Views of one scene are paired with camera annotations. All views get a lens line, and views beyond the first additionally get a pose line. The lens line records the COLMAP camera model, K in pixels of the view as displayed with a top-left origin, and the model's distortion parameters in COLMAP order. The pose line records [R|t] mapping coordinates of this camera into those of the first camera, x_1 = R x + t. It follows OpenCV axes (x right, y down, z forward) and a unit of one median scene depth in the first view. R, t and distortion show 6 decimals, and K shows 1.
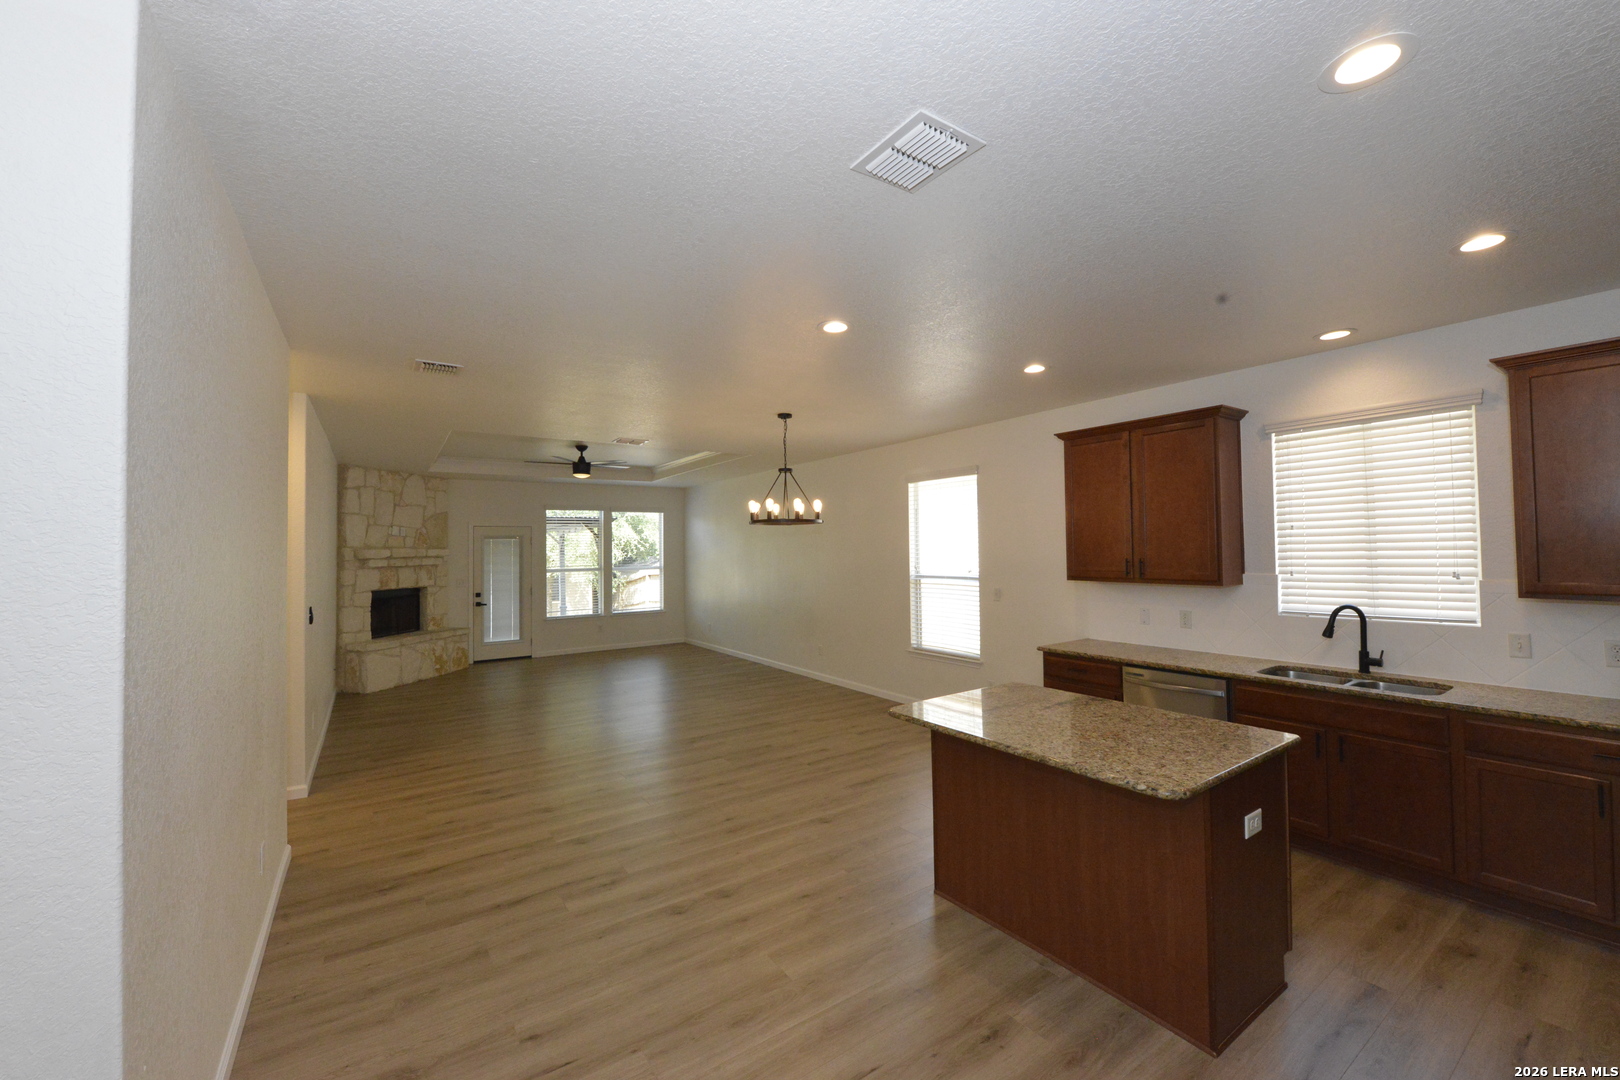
lens RADIAL K [[638.8, 0, 808.3], [0, 638.8, 532.3], [0, 0, 1]] dist [-0.007787, -0.000888]
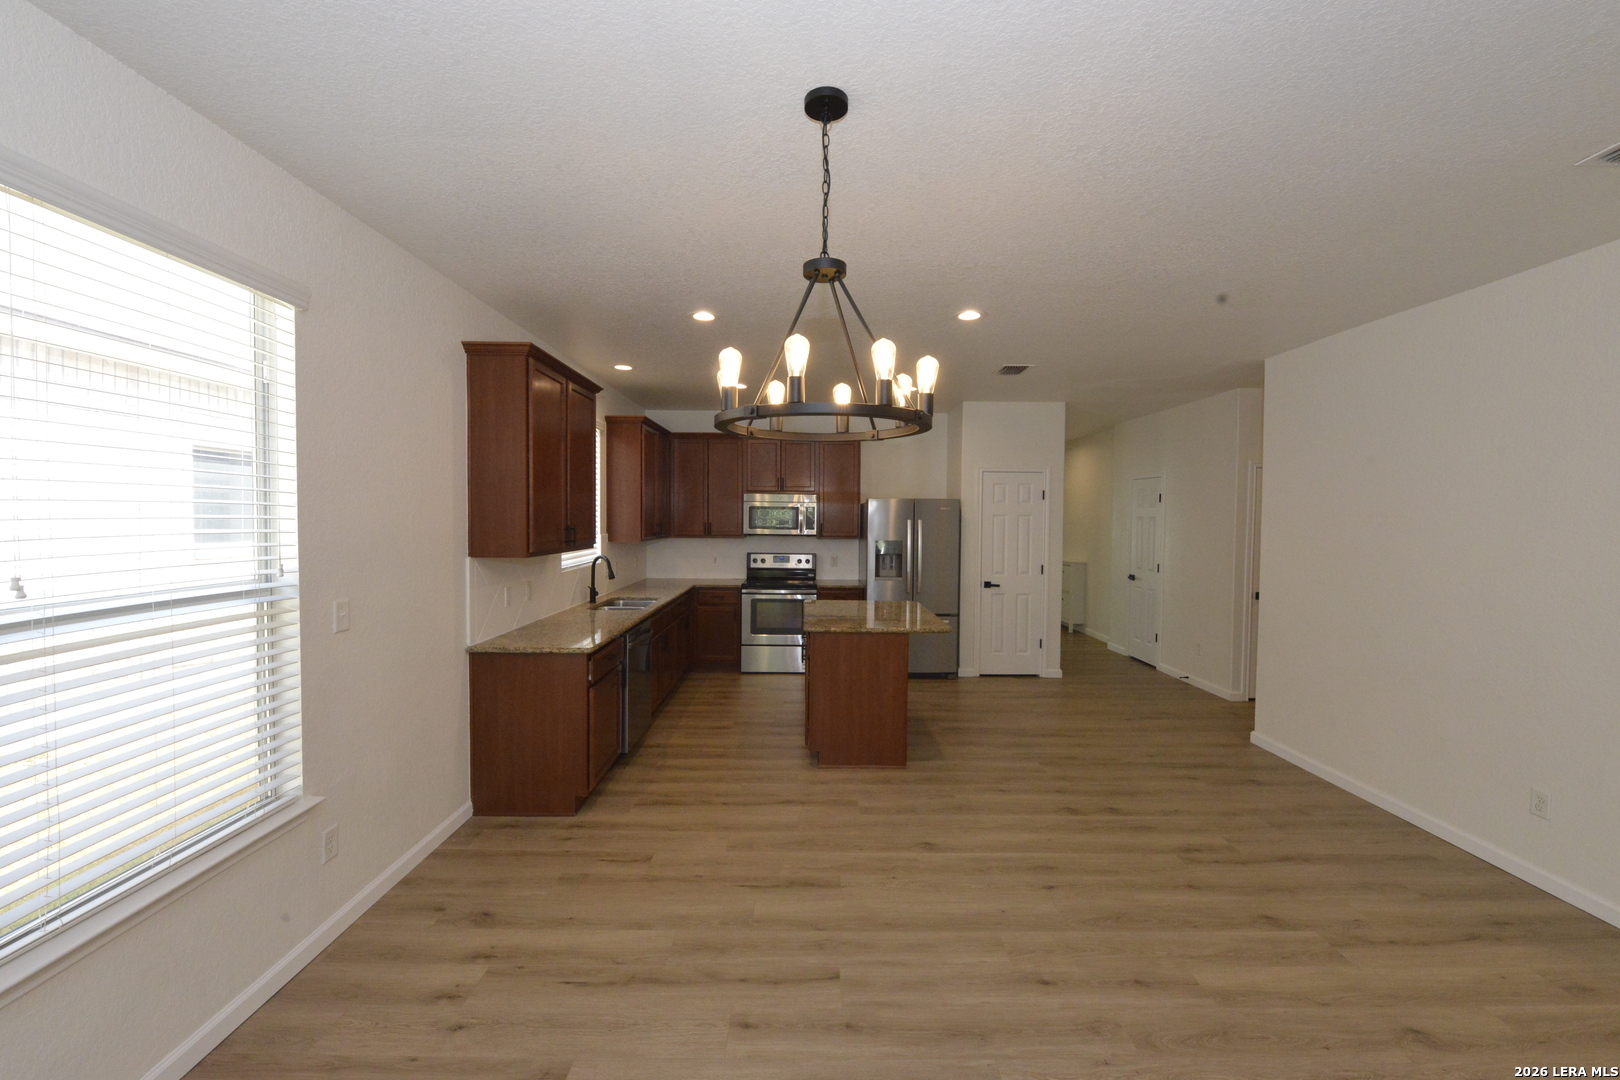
lens RADIAL K [[638.8, 0, 809.6], [0, 638.8, 536.7], [0, 0, 1]] dist [-0.007787, -0.000888]
pose [[-0.829960, -0.011439, 0.557705, -0.245281], [-0.012098, 0.999924, 0.002505, 0.047165], [-0.557691, -0.004668, -0.830035, 1.446994]]
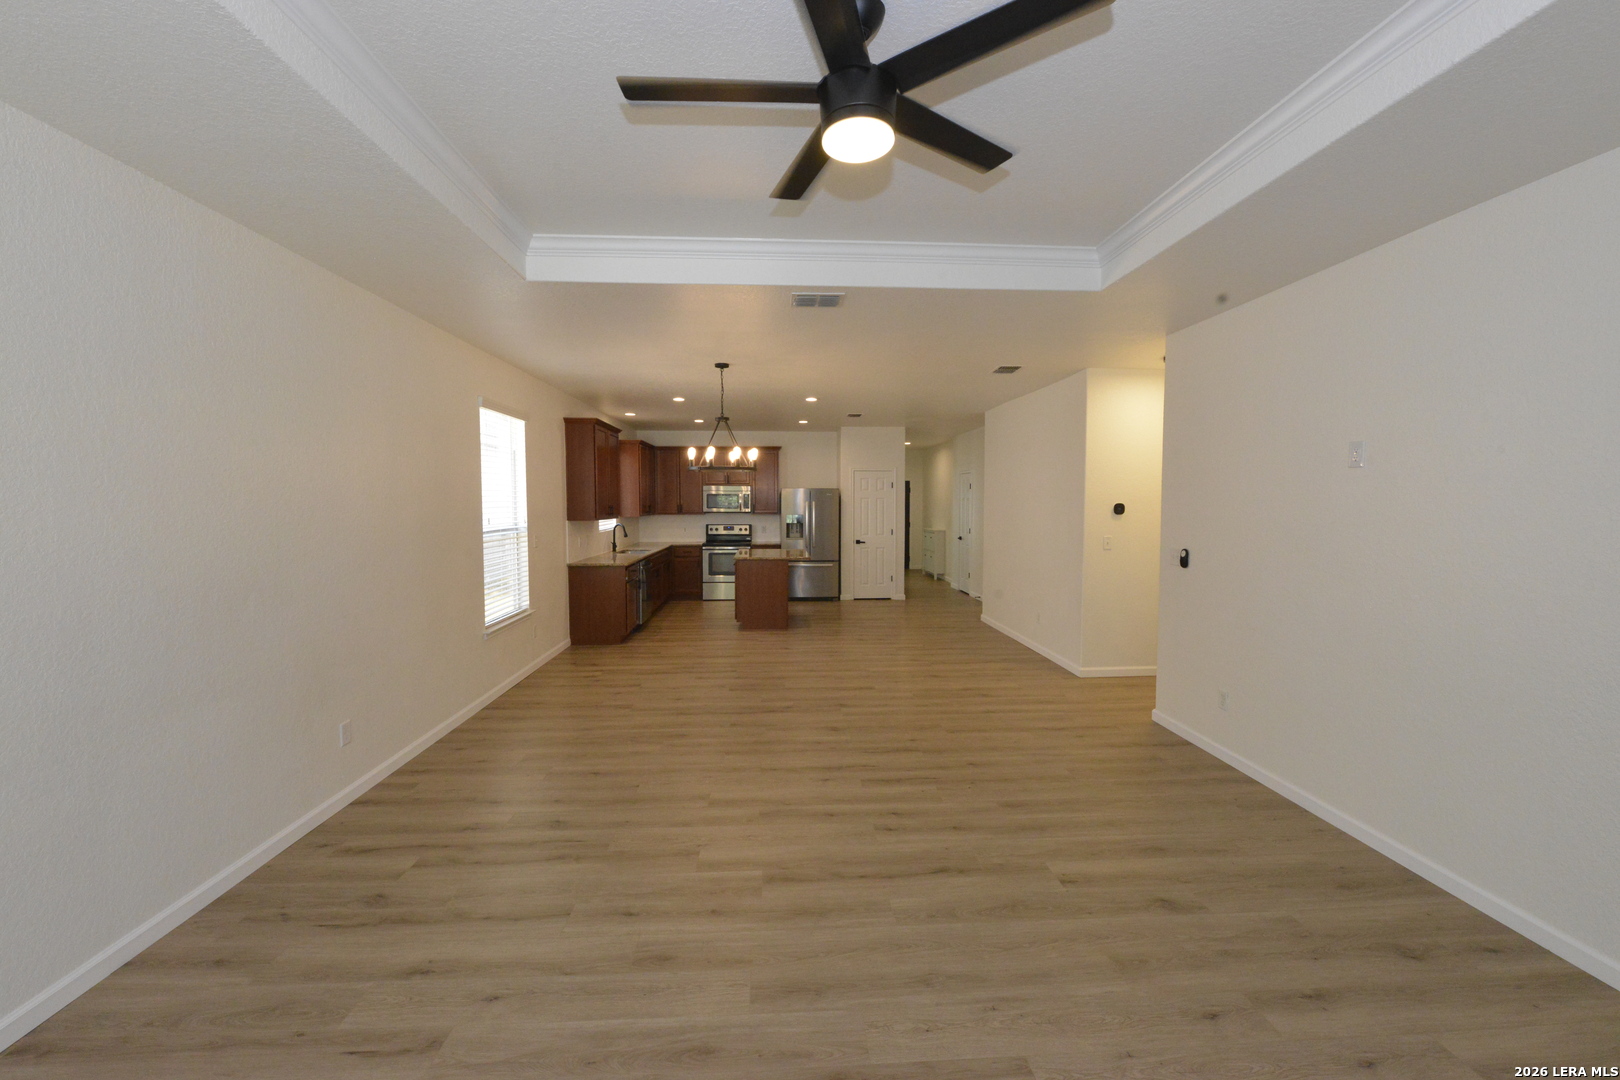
lens RADIAL K [[638.8, 0, 807.9], [0, 638.8, 536.0], [0, 0, 1]] dist [-0.007787, -0.000888]
pose [[-0.855966, -0.013683, 0.516852, -0.781942], [-0.000910, 0.999688, 0.024958, 0.074837], [-0.517032, 0.020892, -0.855711, 2.052953]]
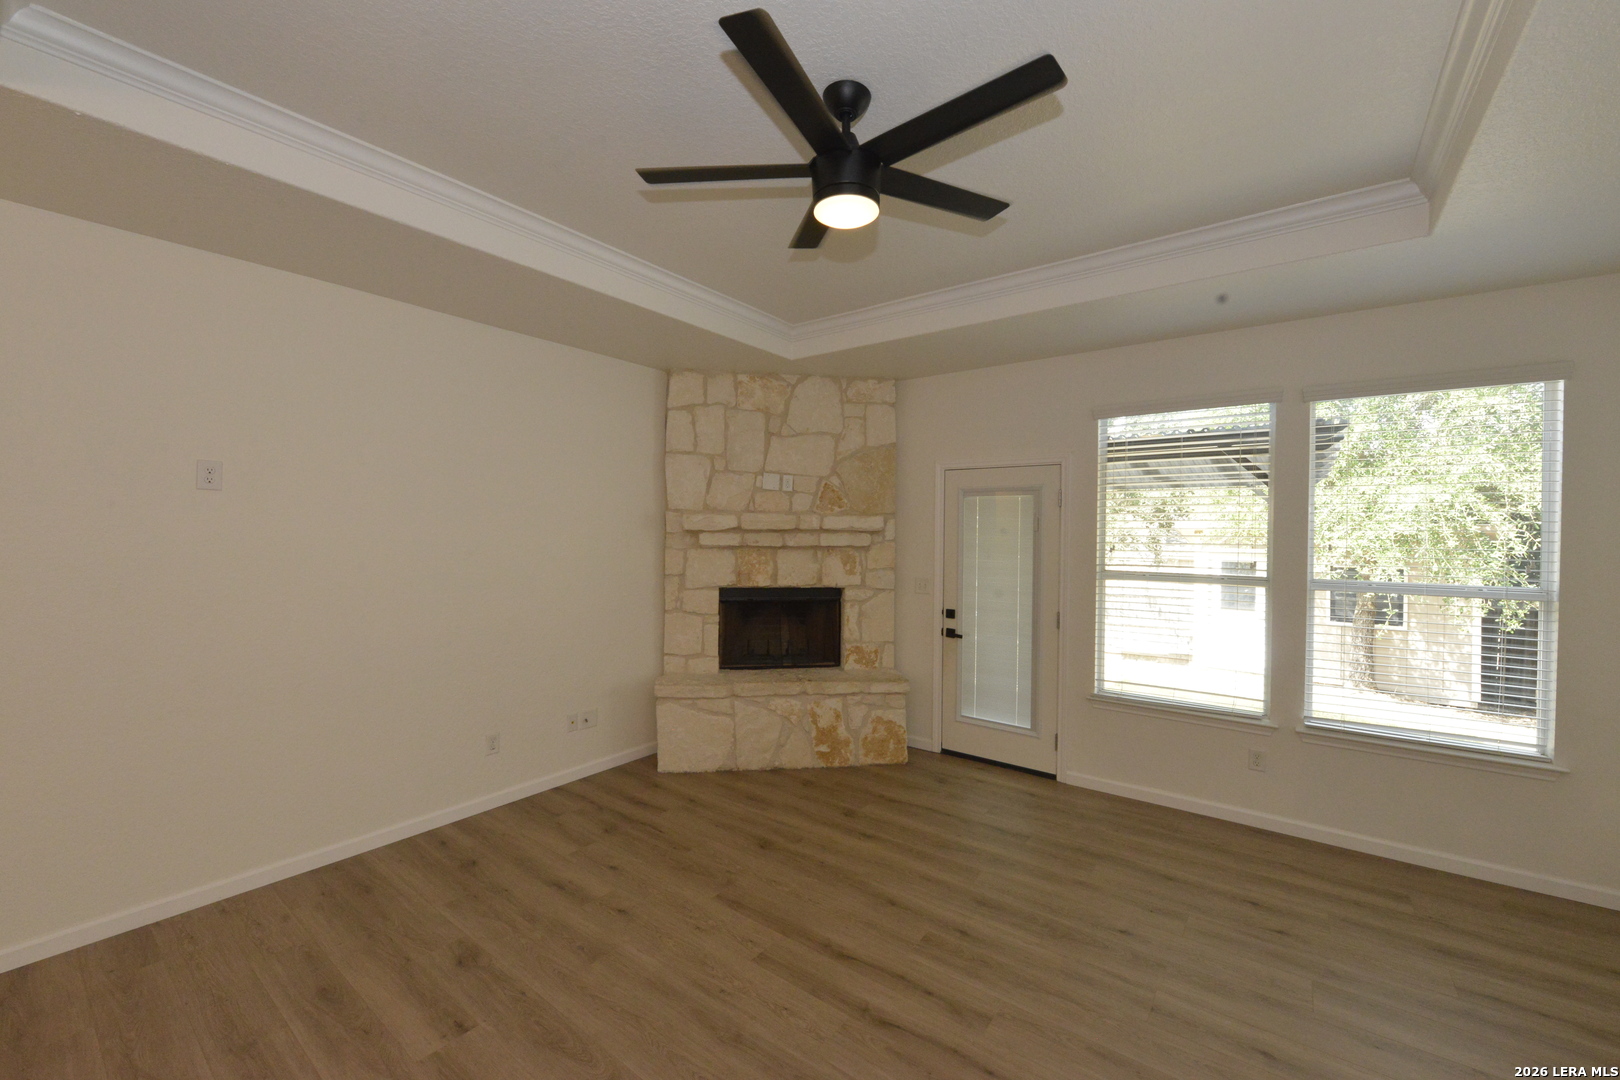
lens RADIAL K [[638.8, 0, 809.8], [0, 638.8, 533.5], [0, 0, 1]] dist [-0.007787, -0.000888]
pose [[0.317872, 0.024456, -0.947818, -0.205715], [0.009733, 0.999530, 0.029054, 0.048238], [0.948084, -0.018461, 0.317485, 1.542776]]
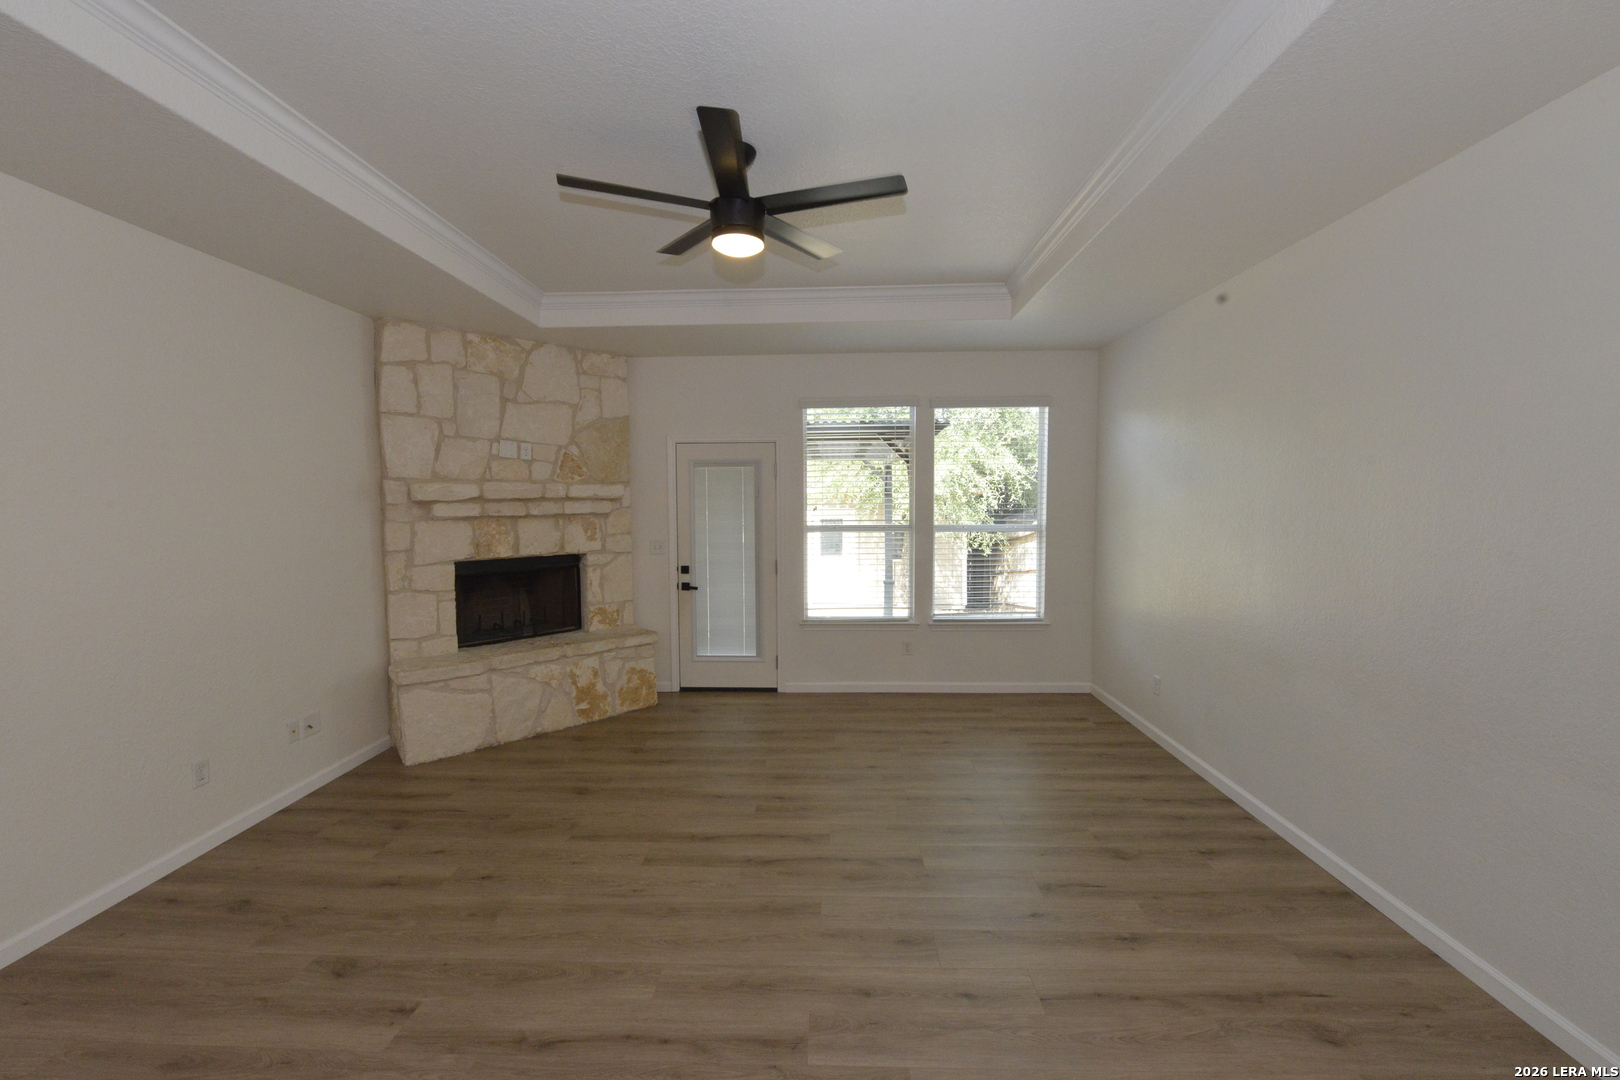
lens RADIAL K [[638.8, 0, 808.8], [0, 638.8, 533.2], [0, 0, 1]] dist [-0.007787, -0.000888]
pose [[0.806217, 0.044297, -0.589960, -0.229007], [0.009014, 0.996158, 0.087114, 0.042380], [0.591552, -0.075551, 0.802719, 1.288539]]
